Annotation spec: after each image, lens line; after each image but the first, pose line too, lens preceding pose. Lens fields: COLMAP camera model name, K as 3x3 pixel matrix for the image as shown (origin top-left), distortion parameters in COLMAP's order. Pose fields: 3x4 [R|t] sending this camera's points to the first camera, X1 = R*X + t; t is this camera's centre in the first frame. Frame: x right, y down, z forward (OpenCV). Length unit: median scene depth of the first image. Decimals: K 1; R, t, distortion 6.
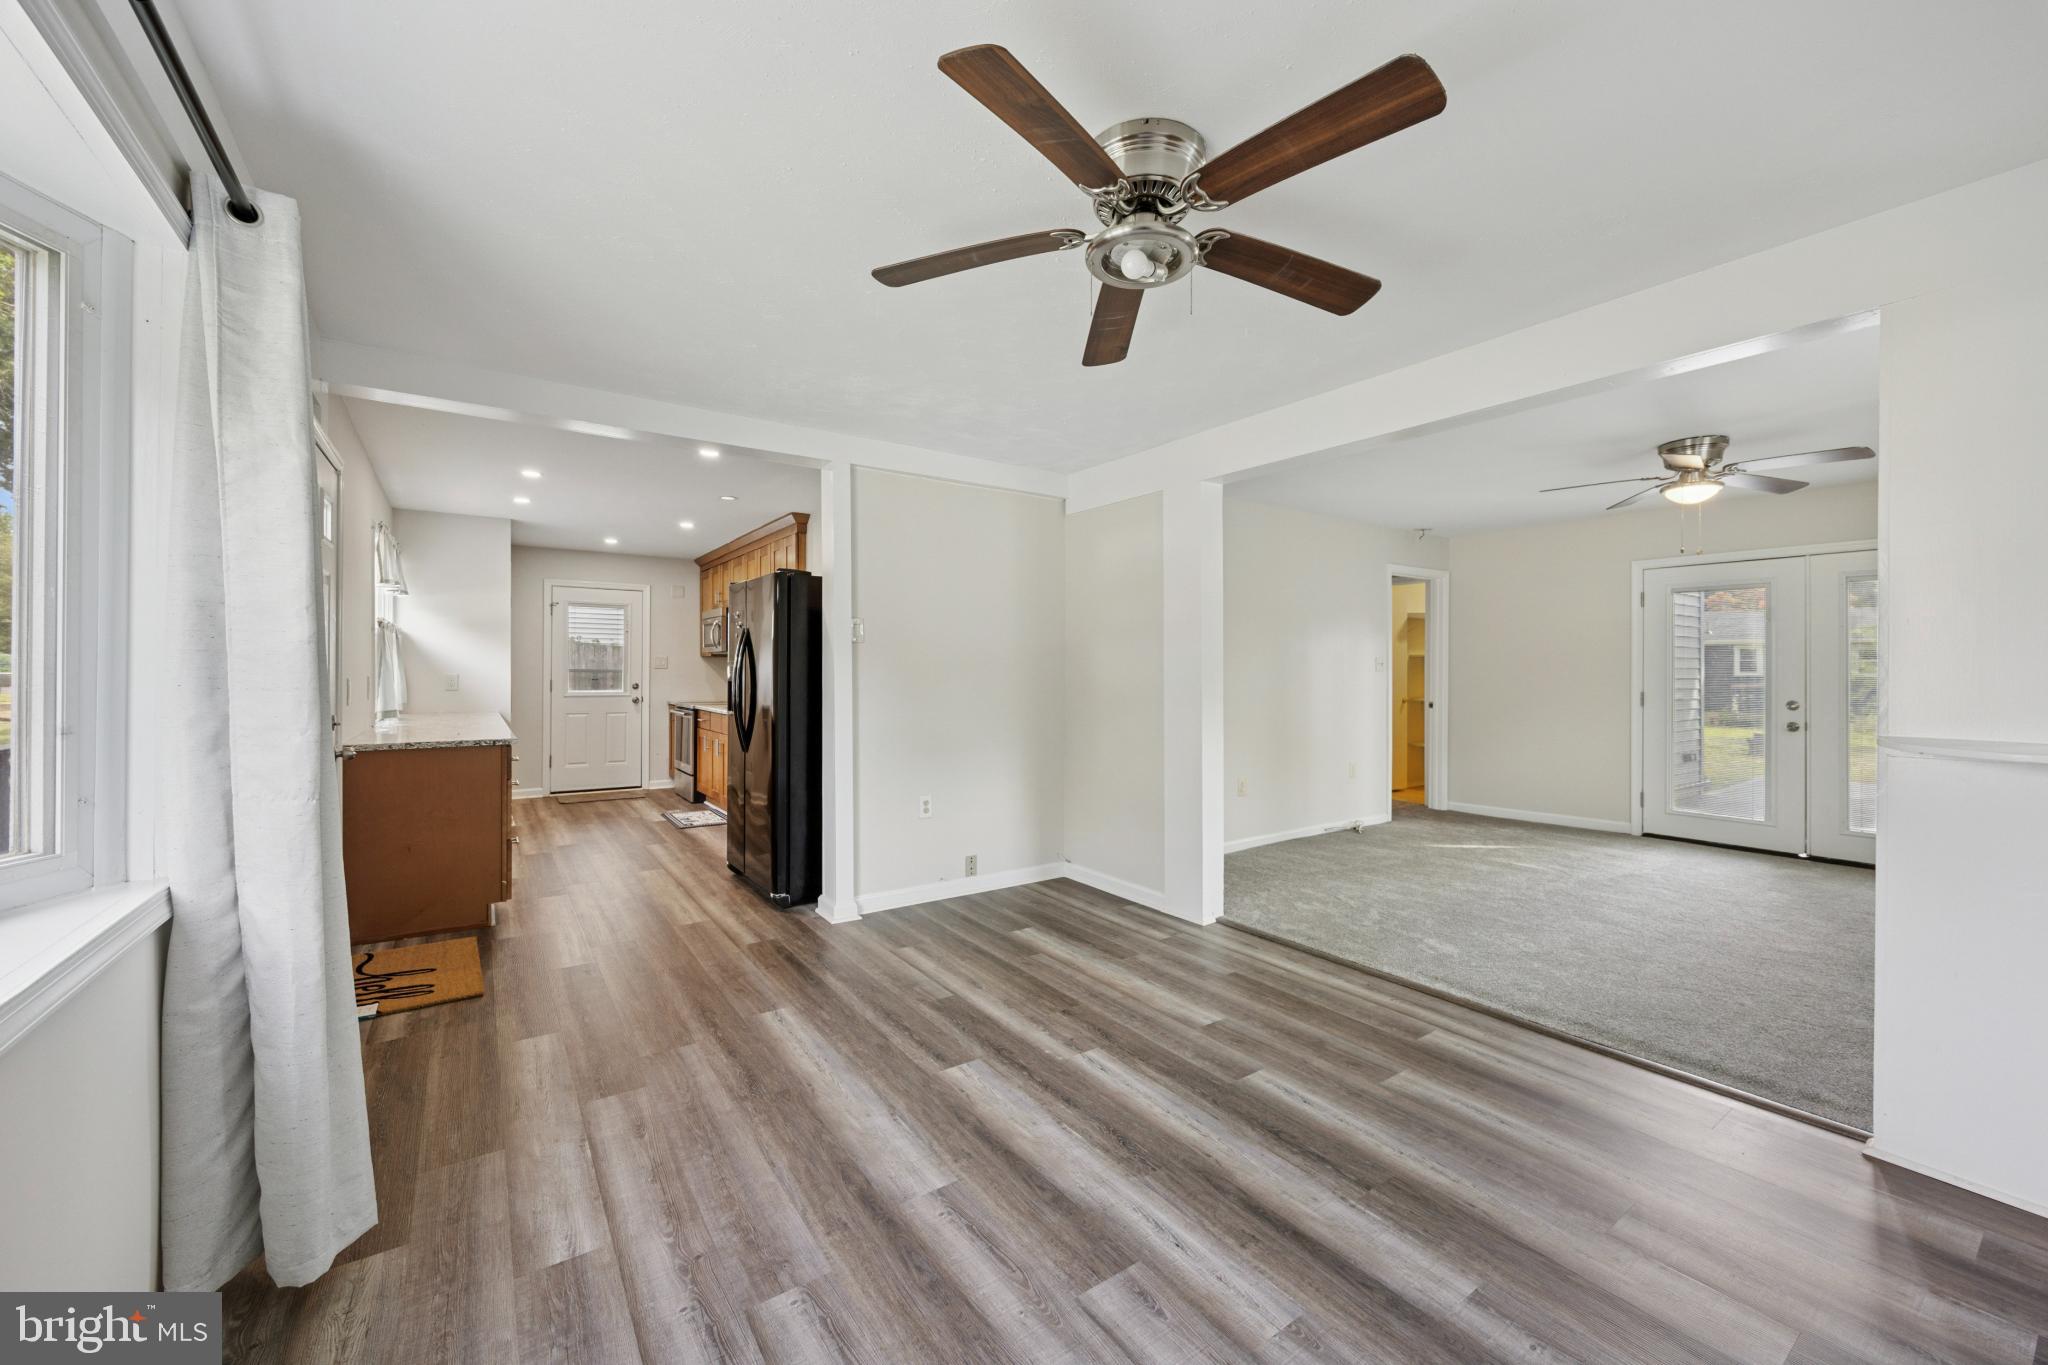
lens RADIAL K [[784.4, 0, 1029.0], [0, 784.4, 673.7], [0, 0, 1]] dist [-0.004376, 0.000328]
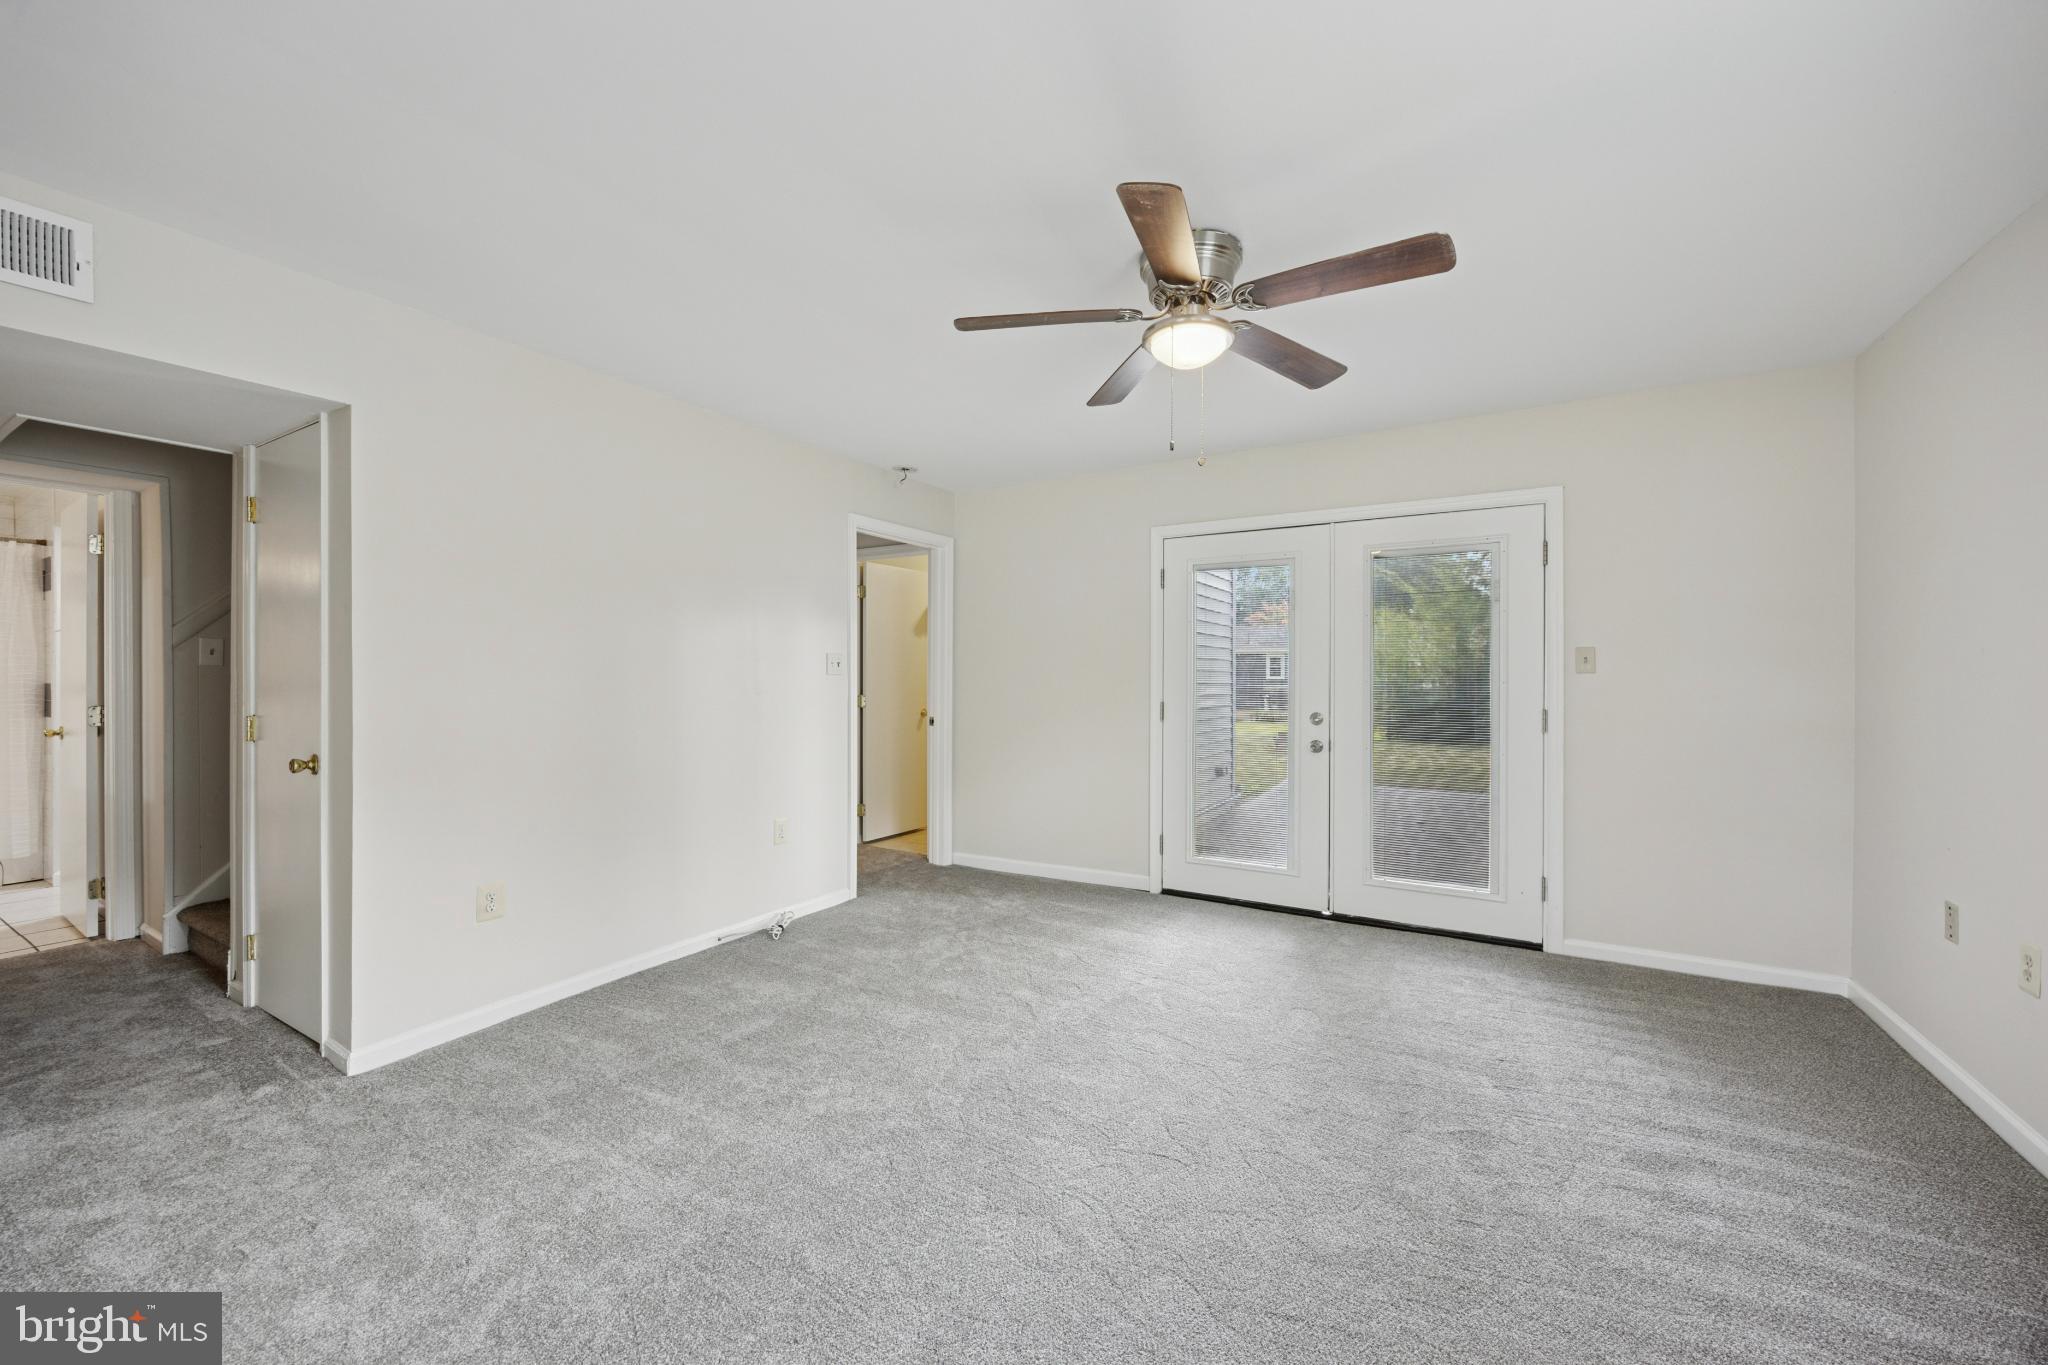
lens RADIAL K [[784.4, 0, 1011.1], [0, 784.4, 694.8], [0, 0, 1]] dist [-0.004376, 0.000328]
pose [[0.913661, -0.009576, 0.406365, 0.633357], [0.000862, 0.999766, 0.021623, 0.000167], [-0.406477, -0.019406, 0.913455, 0.680471]]
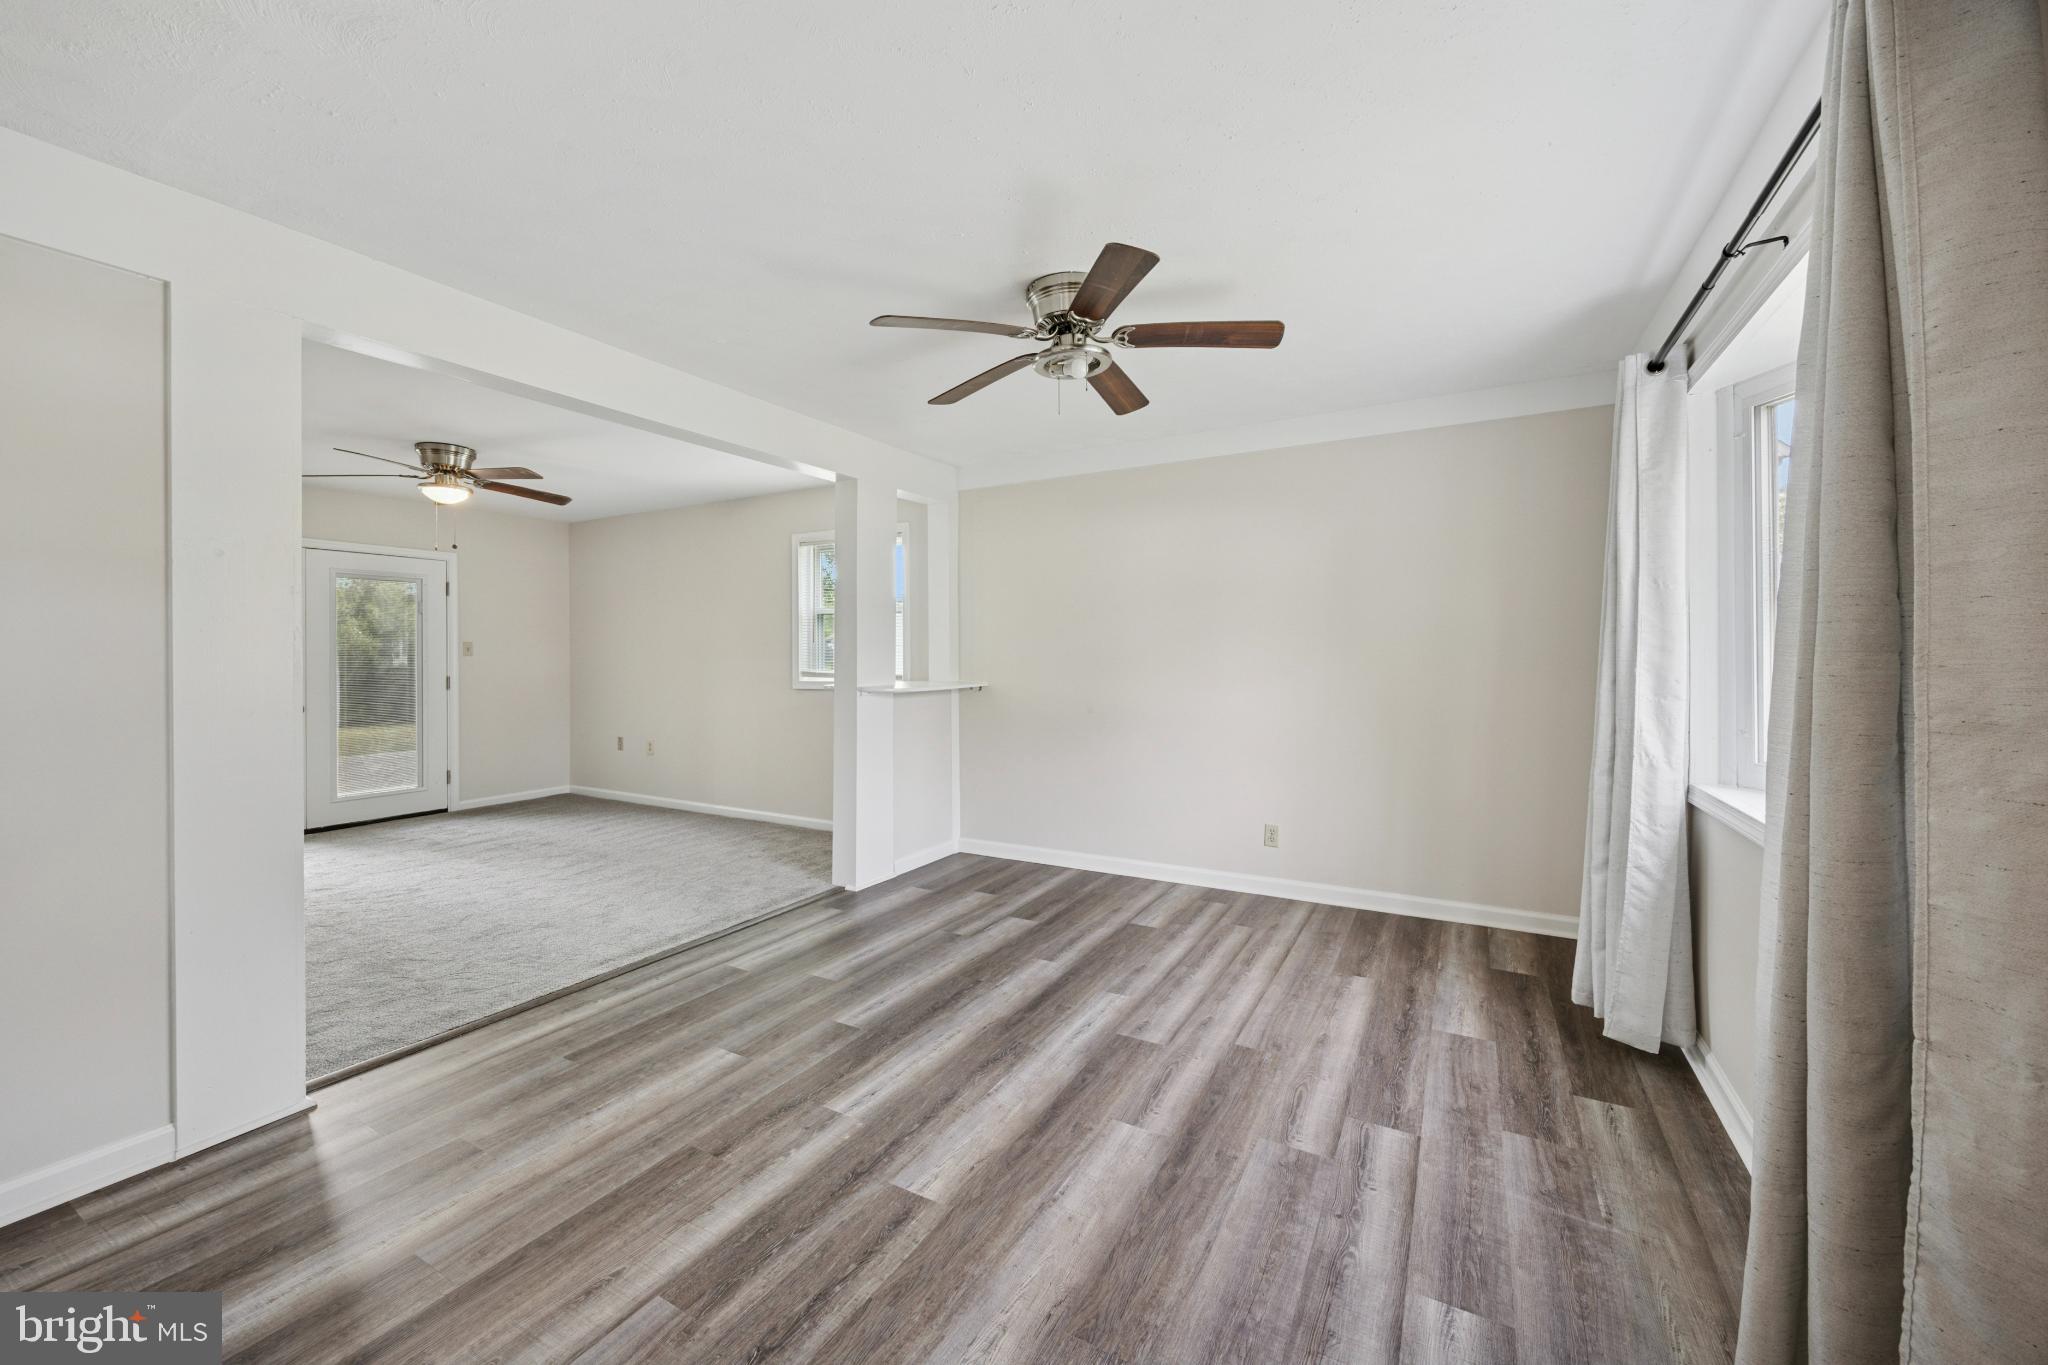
lens RADIAL K [[784.4, 0, 1017.3], [0, 784.4, 658.3], [0, 0, 1]] dist [-0.004376, 0.000328]
pose [[-0.418593, -0.003571, 0.908167, -0.600418], [0.006647, 0.999953, 0.006995, -0.003547], [-0.908150, 0.008964, -0.418550, 0.920120]]
